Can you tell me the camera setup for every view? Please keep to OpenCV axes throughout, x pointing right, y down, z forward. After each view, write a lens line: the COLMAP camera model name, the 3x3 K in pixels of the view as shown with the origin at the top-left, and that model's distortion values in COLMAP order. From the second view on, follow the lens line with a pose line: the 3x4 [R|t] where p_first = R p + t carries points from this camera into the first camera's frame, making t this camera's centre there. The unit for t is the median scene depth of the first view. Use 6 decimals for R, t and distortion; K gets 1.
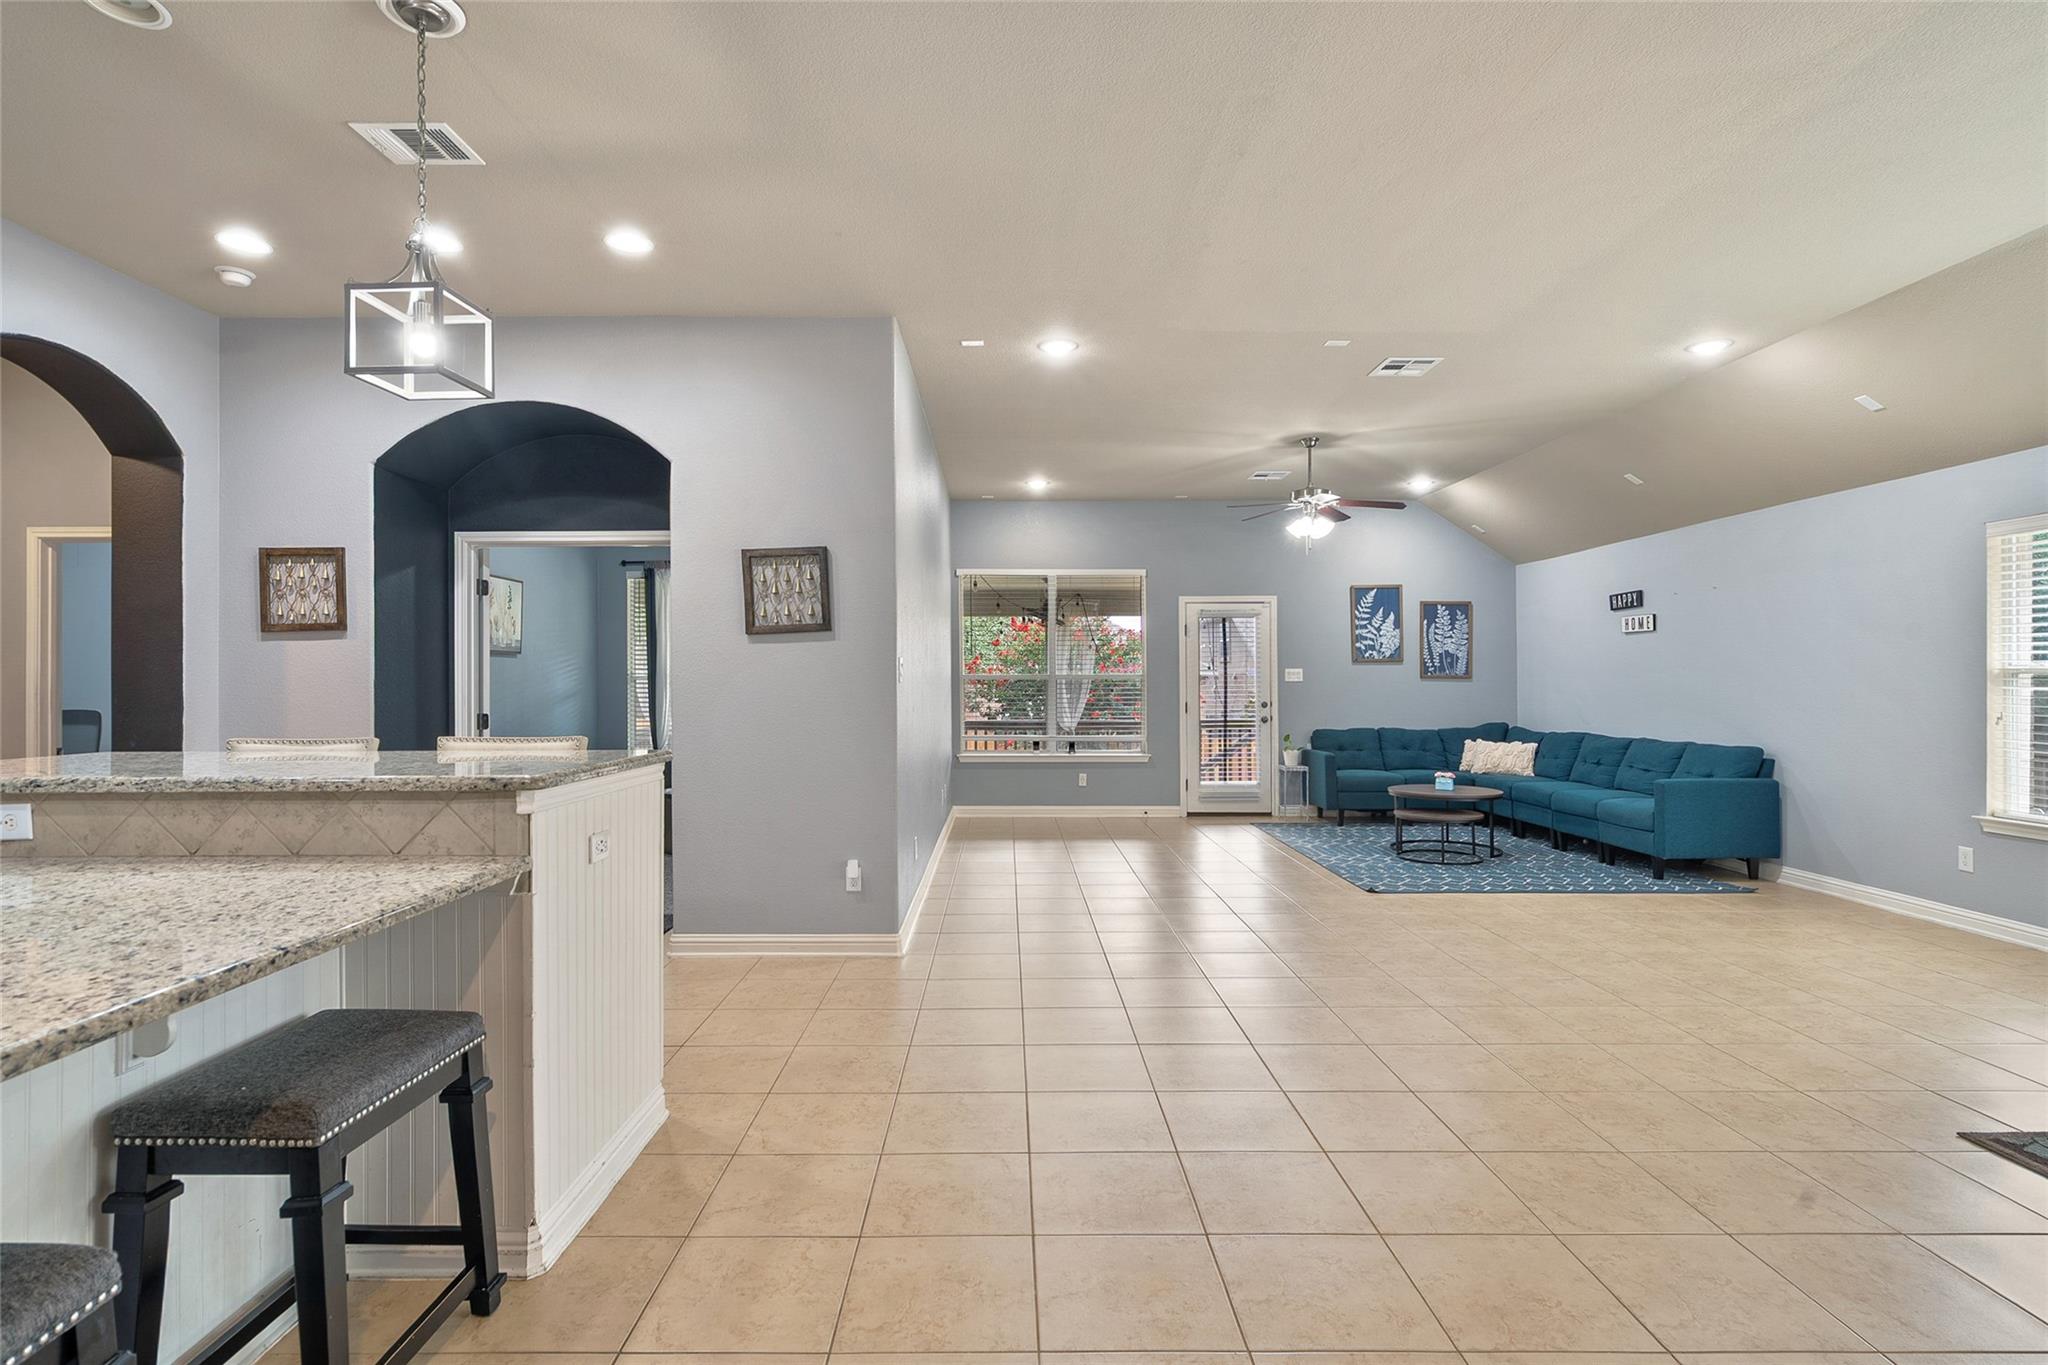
lens RADIAL K [[999.2, 0, 1007.3], [0, 999.2, 666.8], [0, 0, 1]] dist [0.000848, 0.001034]
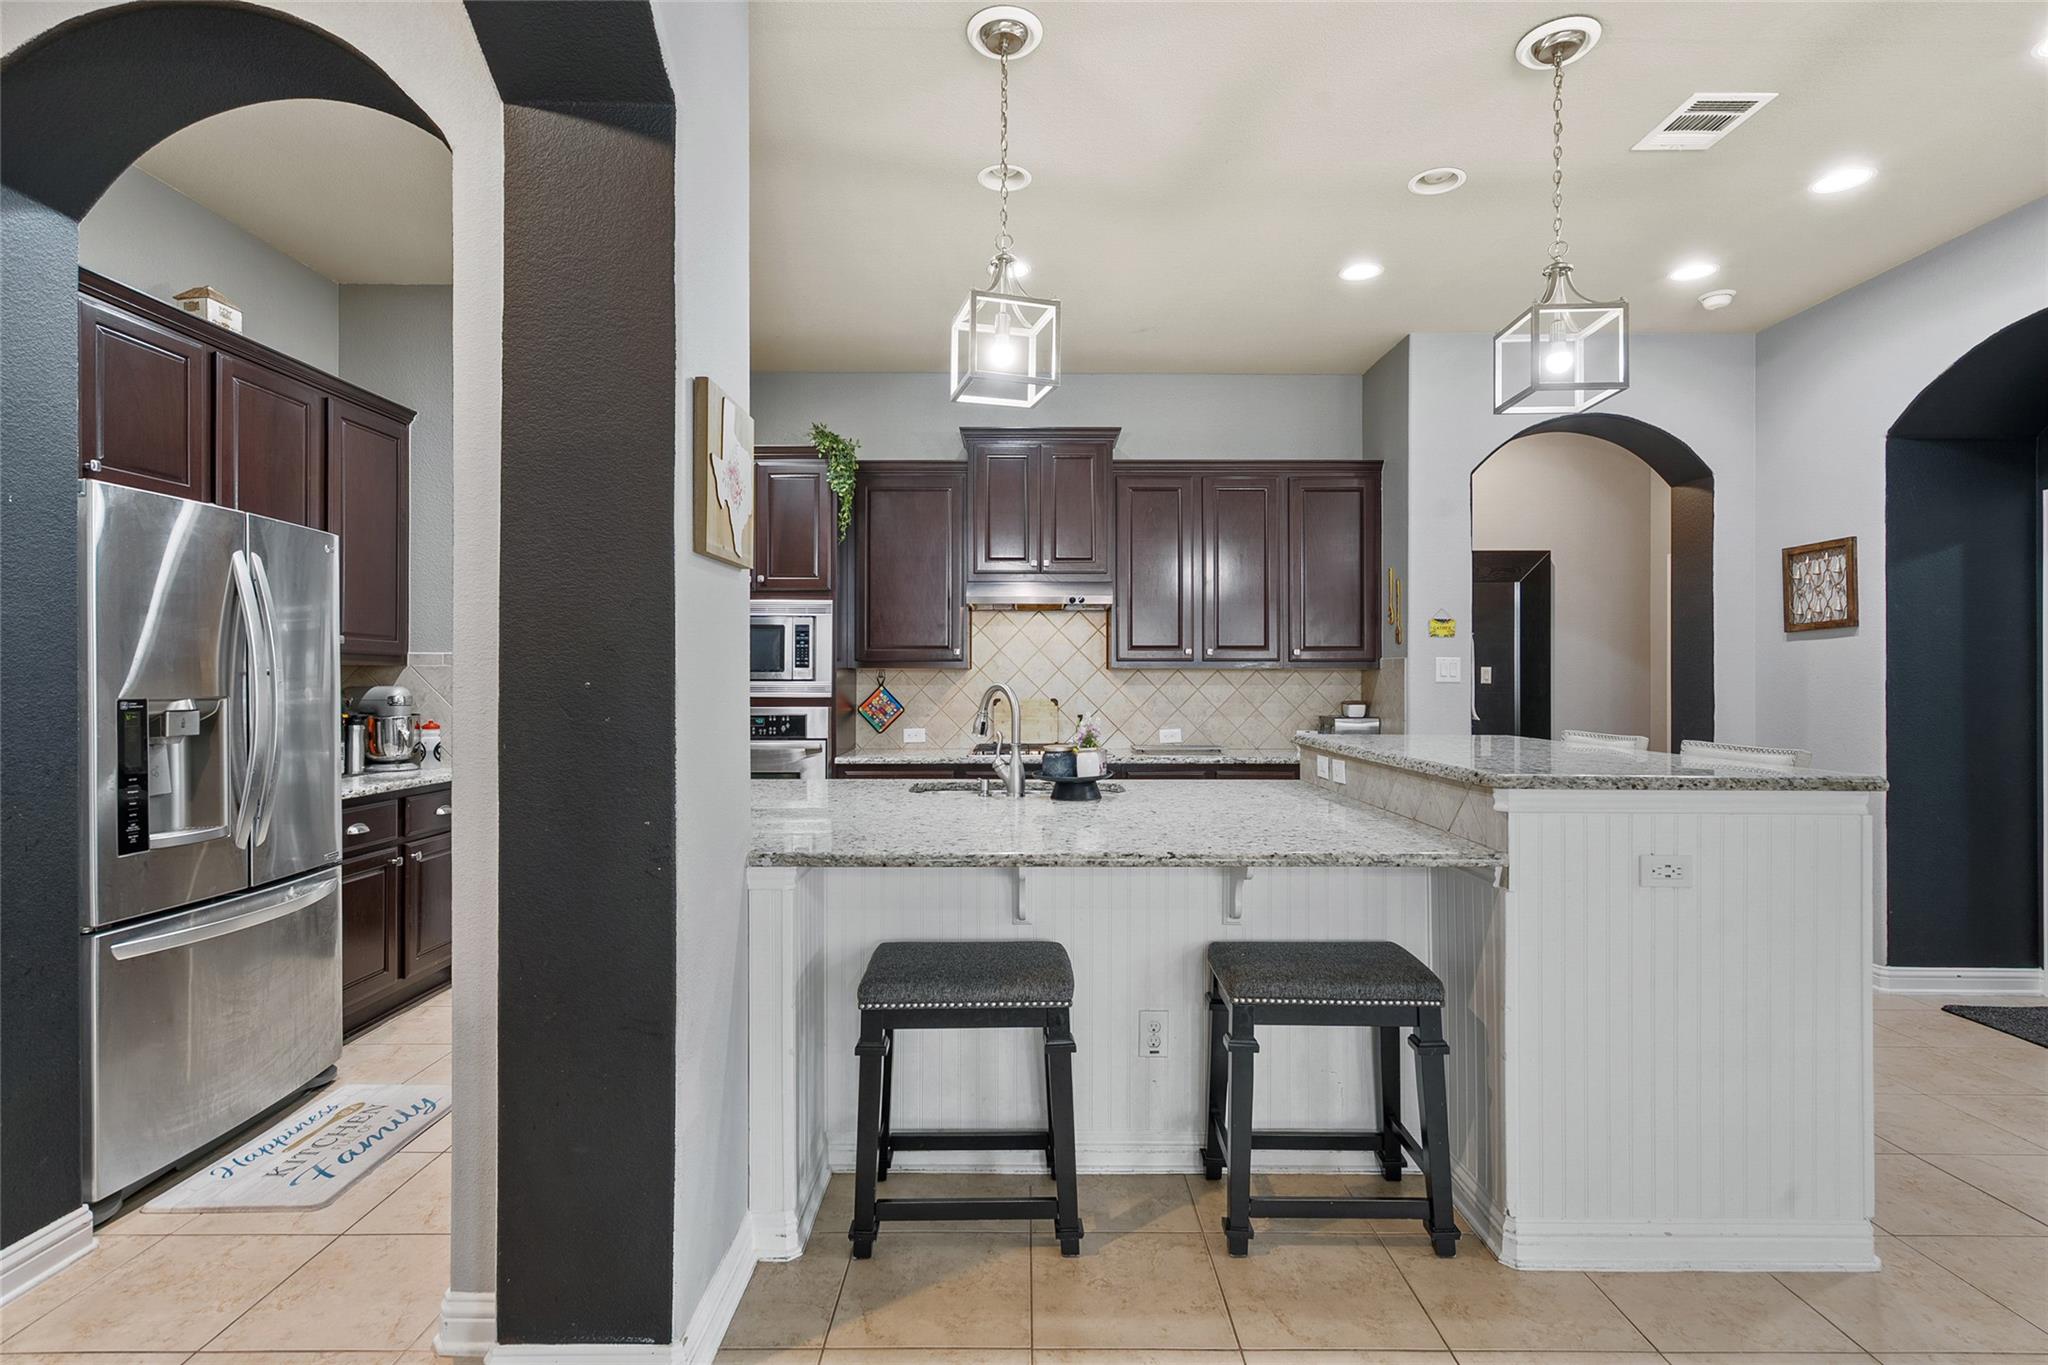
lens RADIAL K [[991.7, 0, 1022.2], [0, 991.7, 675.6], [0, 0, 1]] dist [0.000569, 0.000444]
pose [[-0.000967, -0.002824, -0.999996, 0.151148], [0.011646, 0.999928, -0.002836, 0.001446], [0.999932, -0.011648, -0.000934, 0.143357]]
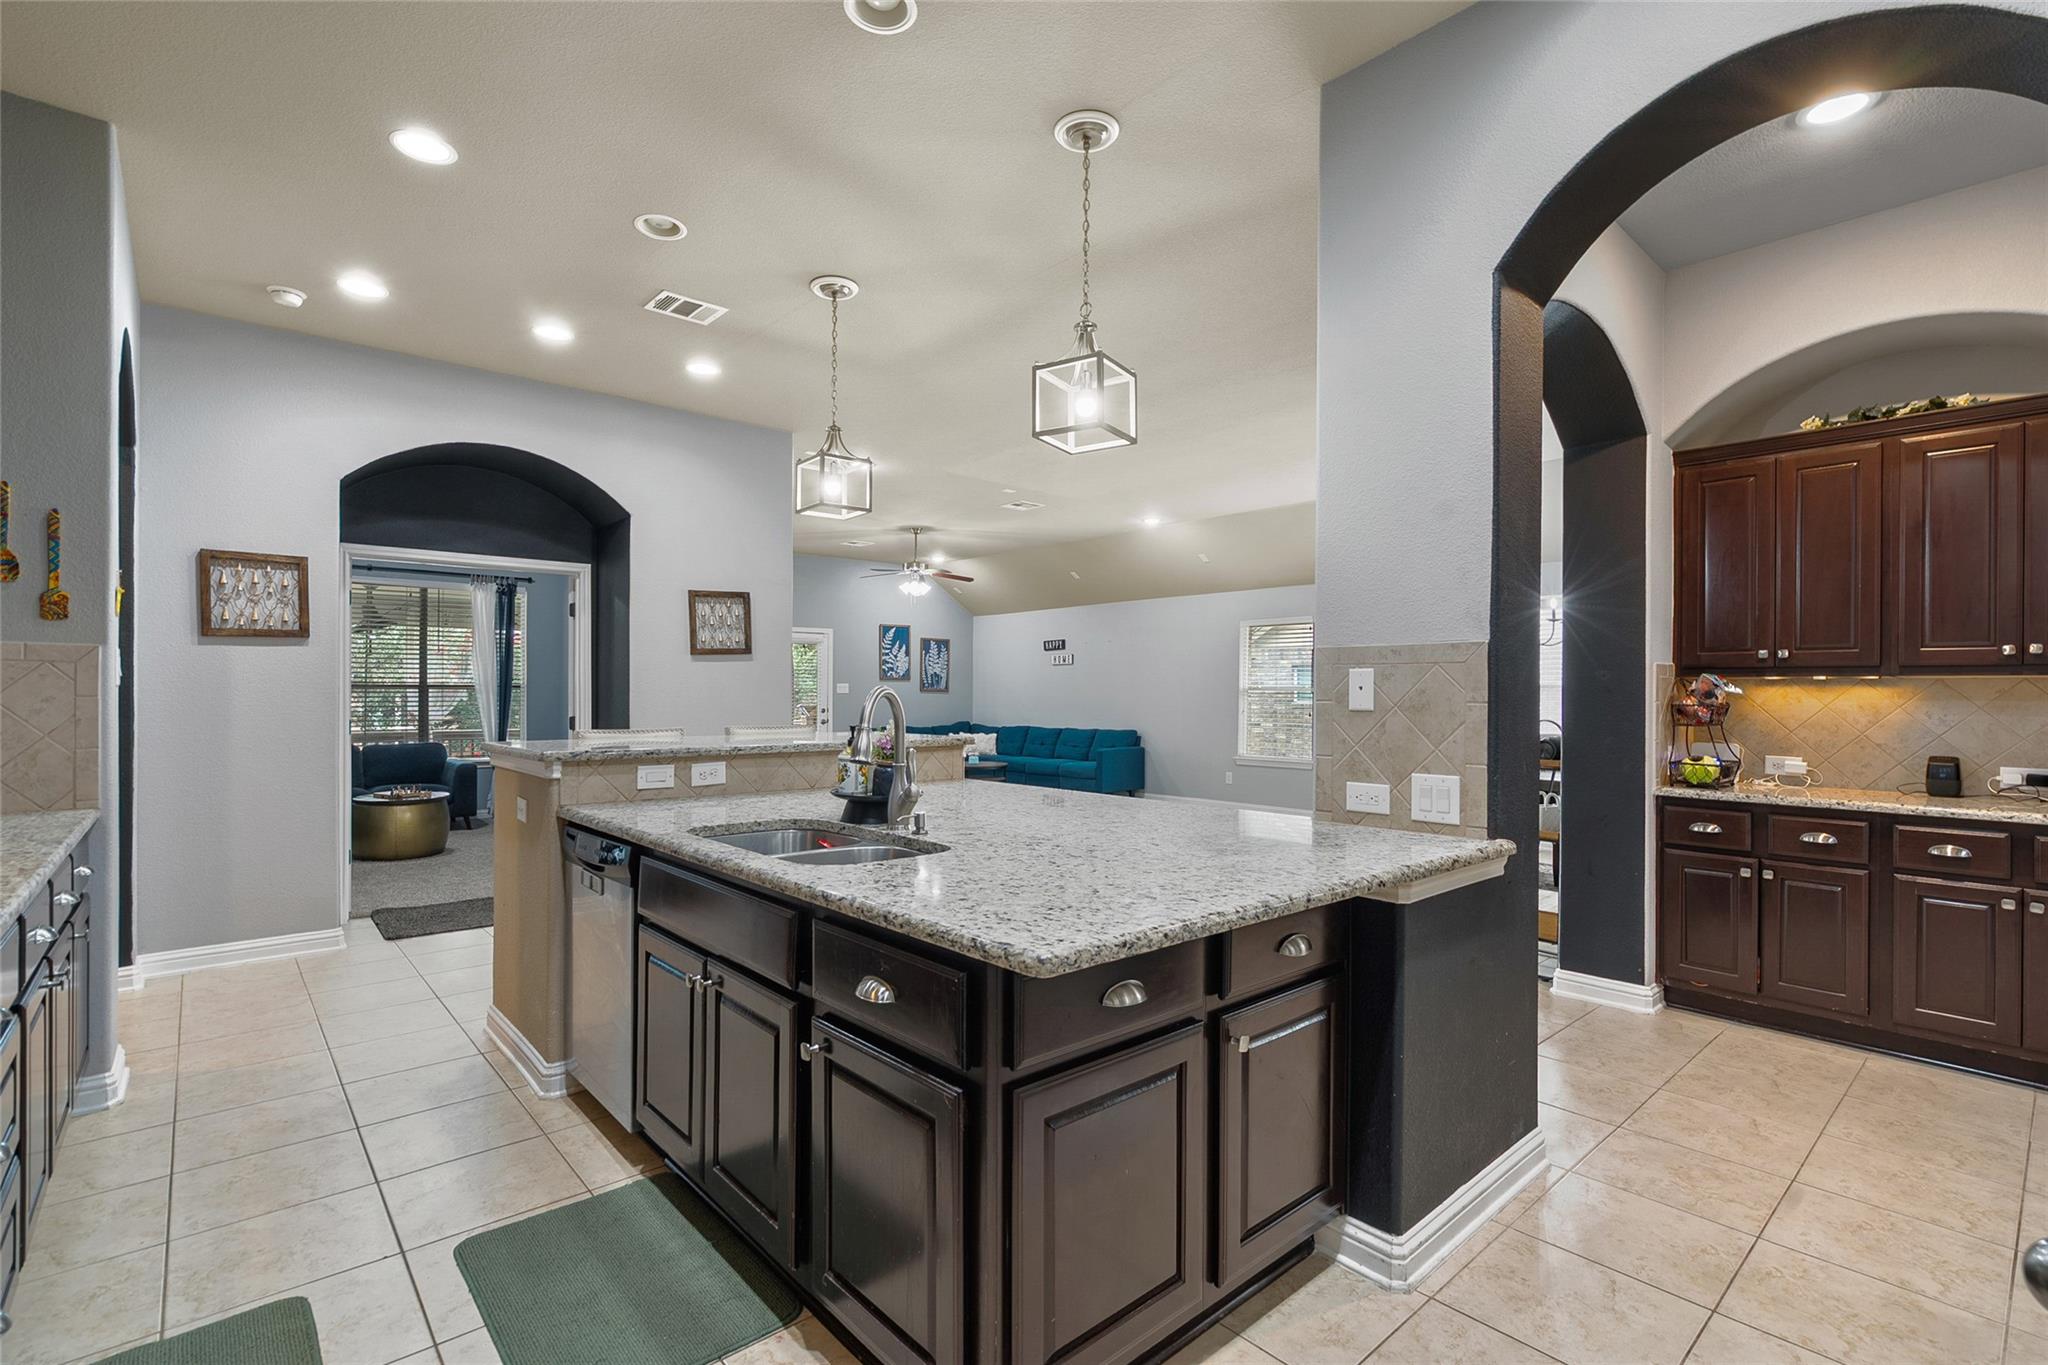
lens RADIAL K [[936.1, 0, 1018.6], [0, 936.1, 686.3], [0, 0, 1]] dist [-0.001391, 0.000566]
pose [[0.751912, 0.009824, 0.659190, -0.454398], [-0.013613, 0.999907, 0.000625, 0.001853], [-0.659123, -0.009443, 0.751976, -0.128897]]
